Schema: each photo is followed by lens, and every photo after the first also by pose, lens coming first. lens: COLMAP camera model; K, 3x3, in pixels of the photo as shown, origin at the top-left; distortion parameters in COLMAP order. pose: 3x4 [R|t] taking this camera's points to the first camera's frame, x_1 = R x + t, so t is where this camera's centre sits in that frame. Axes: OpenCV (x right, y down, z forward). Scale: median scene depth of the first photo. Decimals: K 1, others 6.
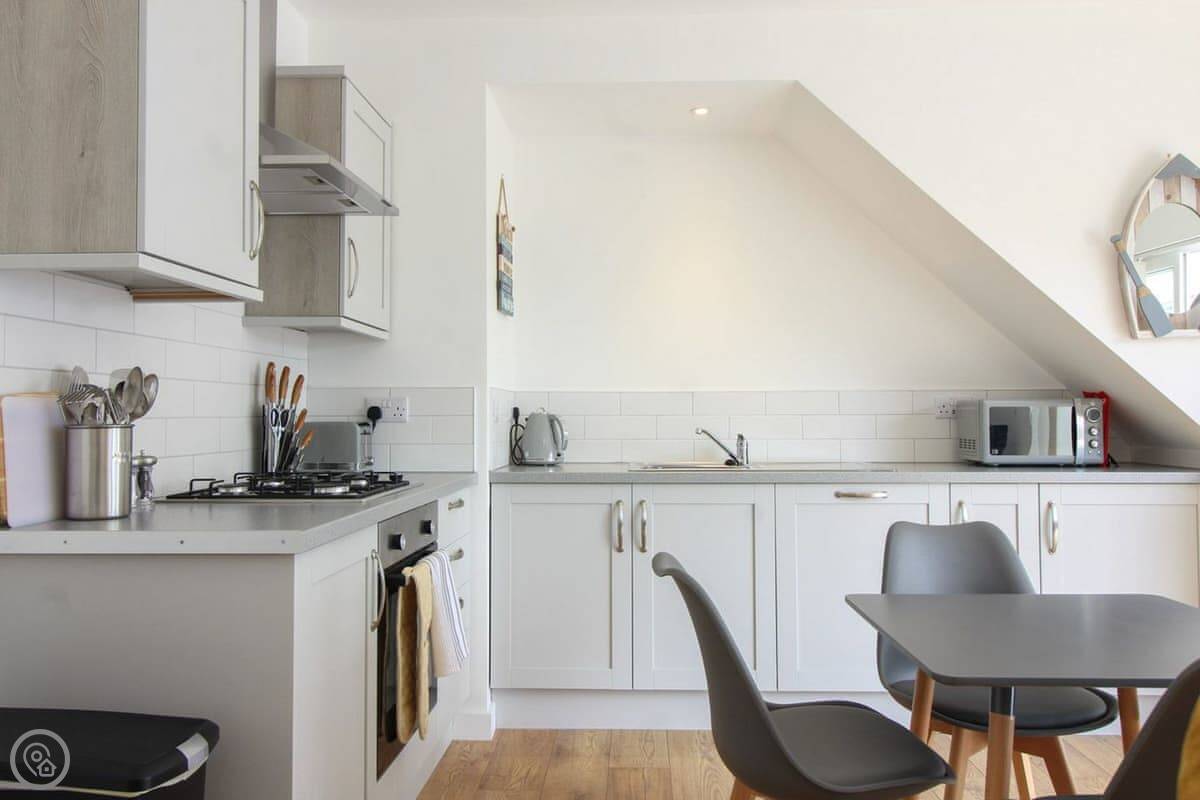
lens RADIAL K [[952.1, 0, 599.4], [0, 952.1, 381.5], [0, 0, 1]] dist [0.014433, -0.001691]
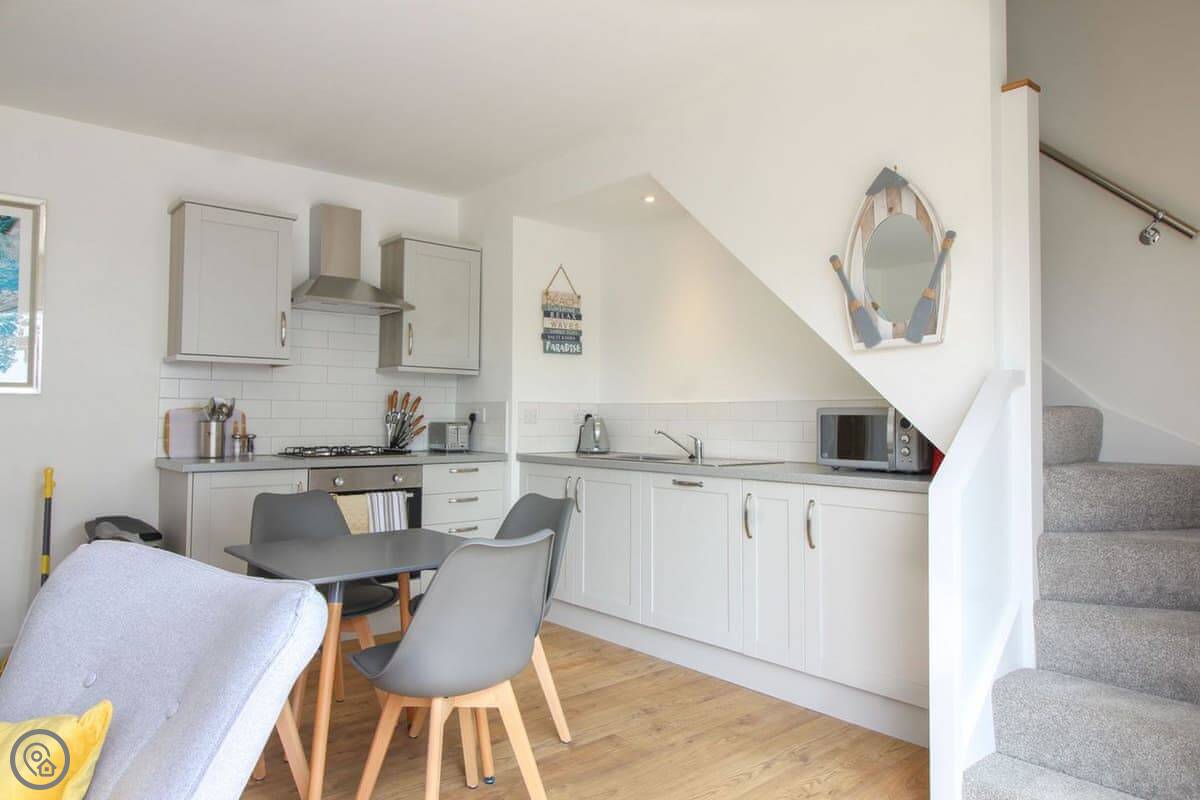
lens RADIAL K [[773.5, 0, 600.5], [0, 773.5, 384.6], [0, 0, 1]] dist [0.005164, -0.000969]
pose [[0.683305, -0.025073, -0.729703, 0.957623], [0.017579, 0.999685, -0.017888, 0.003008], [0.729922, -0.000604, 0.683531, 0.206317]]
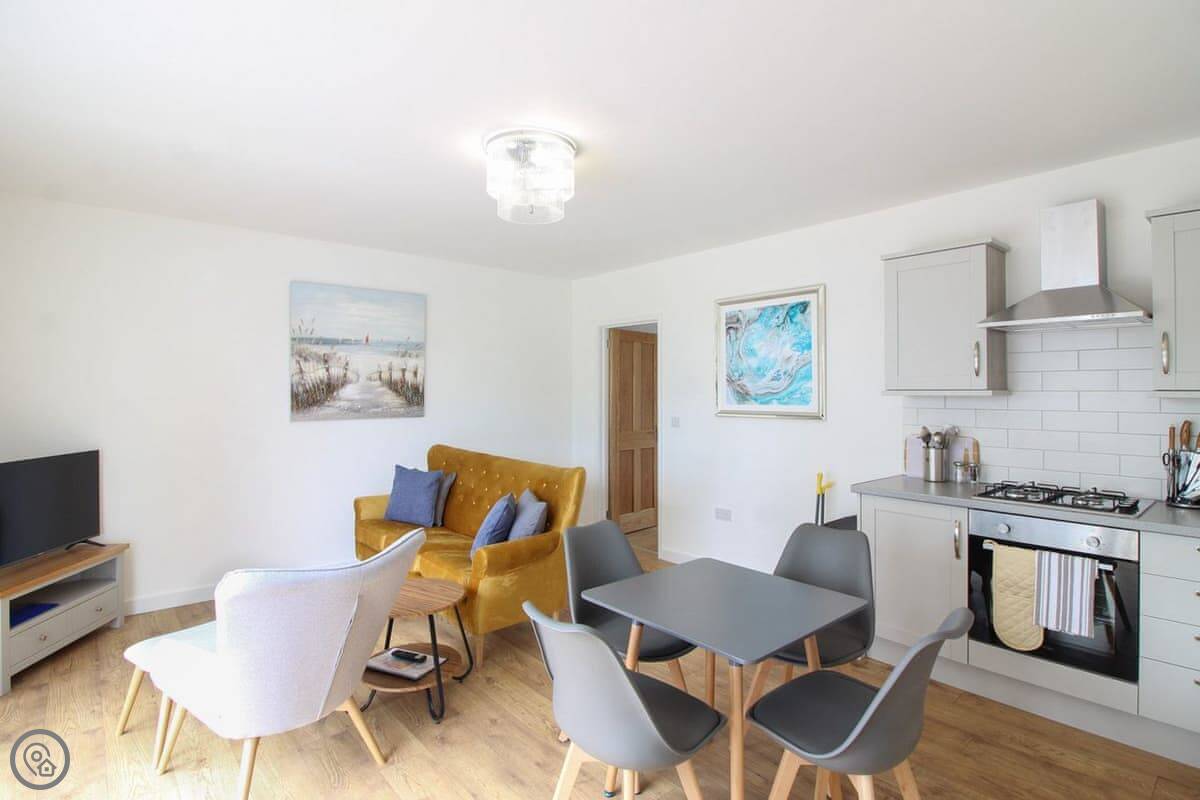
lens RADIAL K [[593.9, 0, 597.6], [0, 593.9, 384.9], [0, 0, 1]] dist [0.001563, -0.013013]
pose [[-0.727316, -0.004645, -0.686287, 0.782209], [0.024817, 0.999145, -0.033063, -0.058350], [0.685854, -0.041079, -0.726579, 0.915927]]
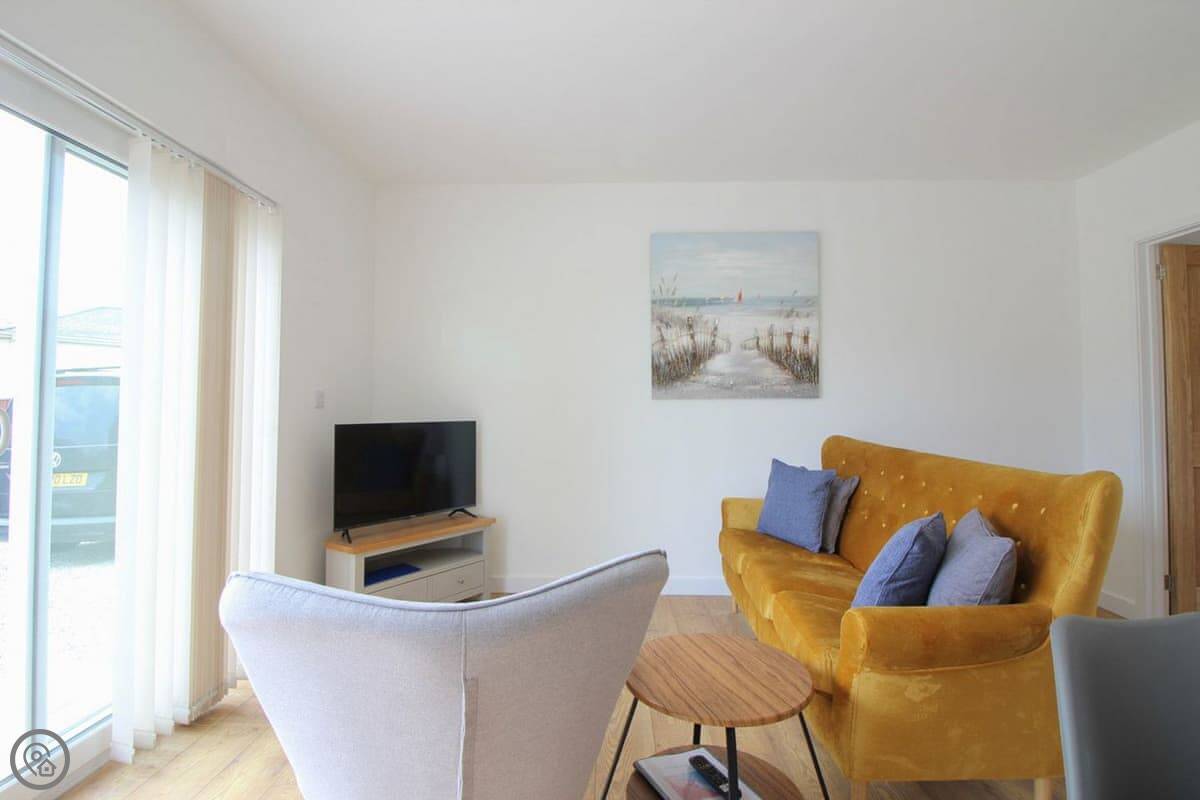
lens RADIAL K [[588.3, 0, 598.9], [0, 588.3, 384.6], [0, 0, 1]] dist [-0.004954, -0.001016]
pose [[-0.999684, 0.000868, -0.025111, 0.508781], [0.002639, 0.997503, -0.070568, 0.011034], [0.024987, -0.070612, -0.997191, 0.598053]]
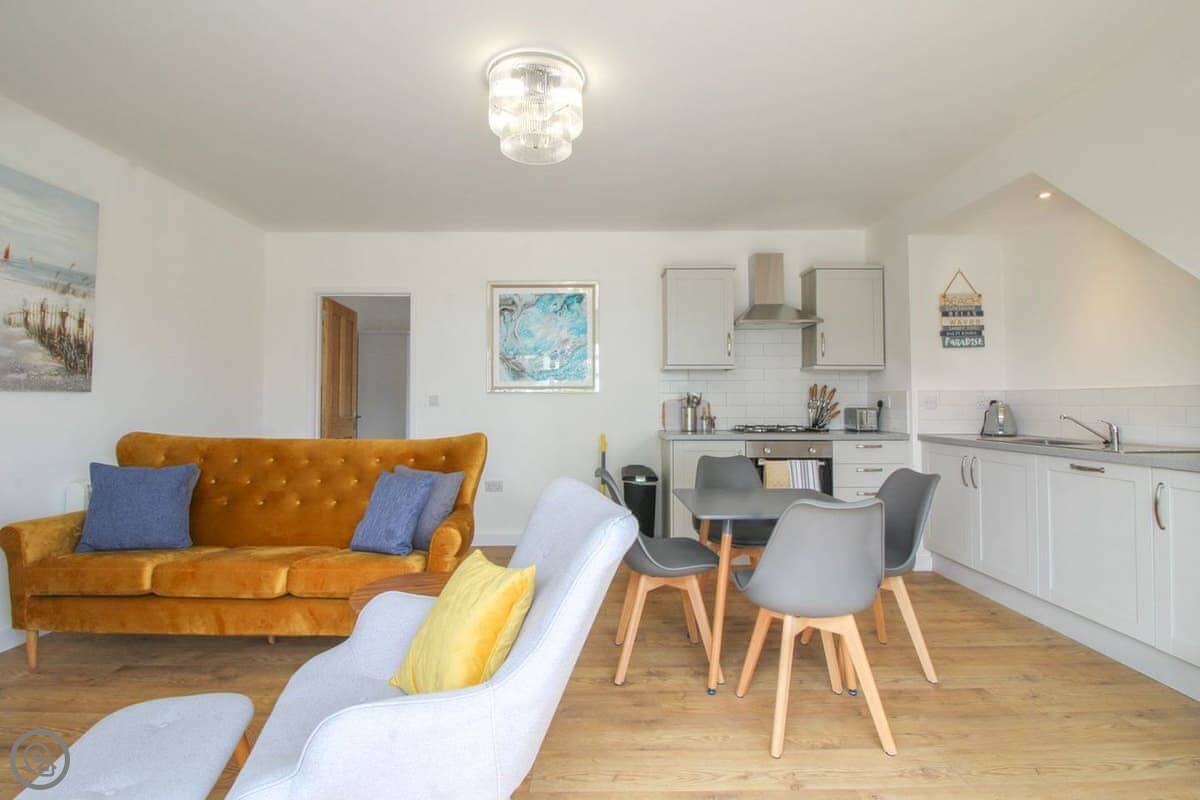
lens RADIAL K [[565.2, 0, 599.3], [0, 565.2, 385.2], [0, 0, 1]] dist [0.001306, -0.013325]
pose [[0.049953, -0.028941, -0.998332, 1.009027], [0.035639, 0.998995, -0.027177, 0.003318], [0.998116, -0.034222, 0.050934, 0.304765]]
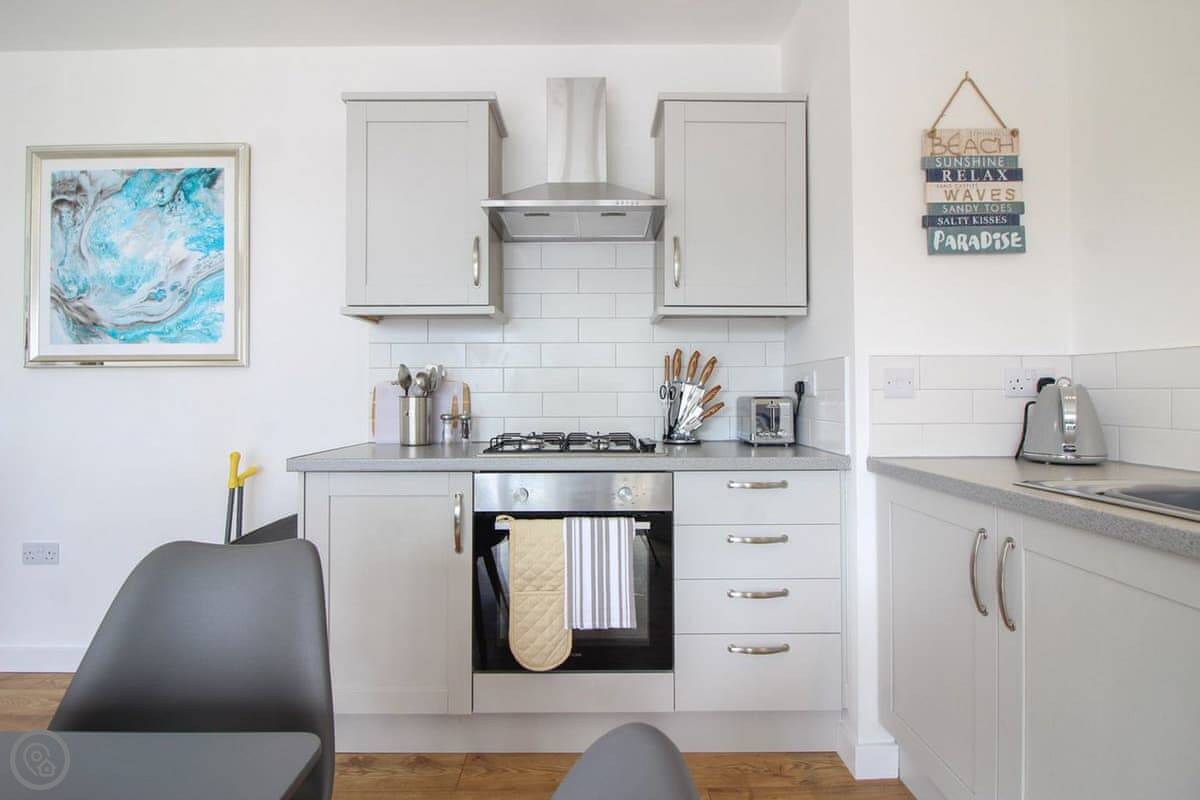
lens RADIAL K [[593.9, 0, 597.6], [0, 593.9, 384.9], [0, 0, 1]] dist [0.001563, -0.013013]
pose [[0.058956, -0.014750, -0.998152, 0.388172], [0.036999, 0.999236, -0.012581, 0.029927], [0.997575, -0.036188, 0.059457, 0.747498]]
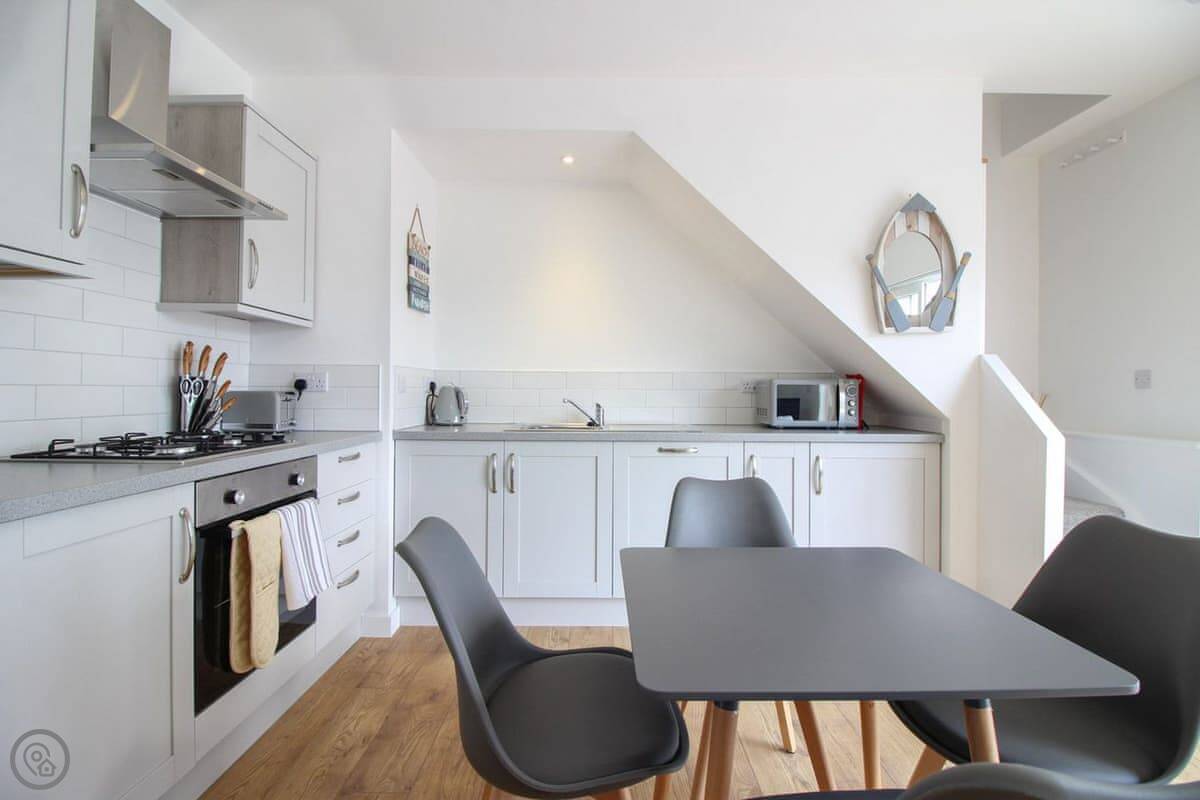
lens RADIAL K [[565.2, 0, 599.3], [0, 565.2, 385.2], [0, 0, 1]] dist [0.001306, -0.013325]
pose [[0.999097, 0.009534, 0.041416, 0.133368], [-0.010599, 0.999616, 0.025593, 0.010444], [-0.041156, -0.026009, 0.998814, 0.227446]]
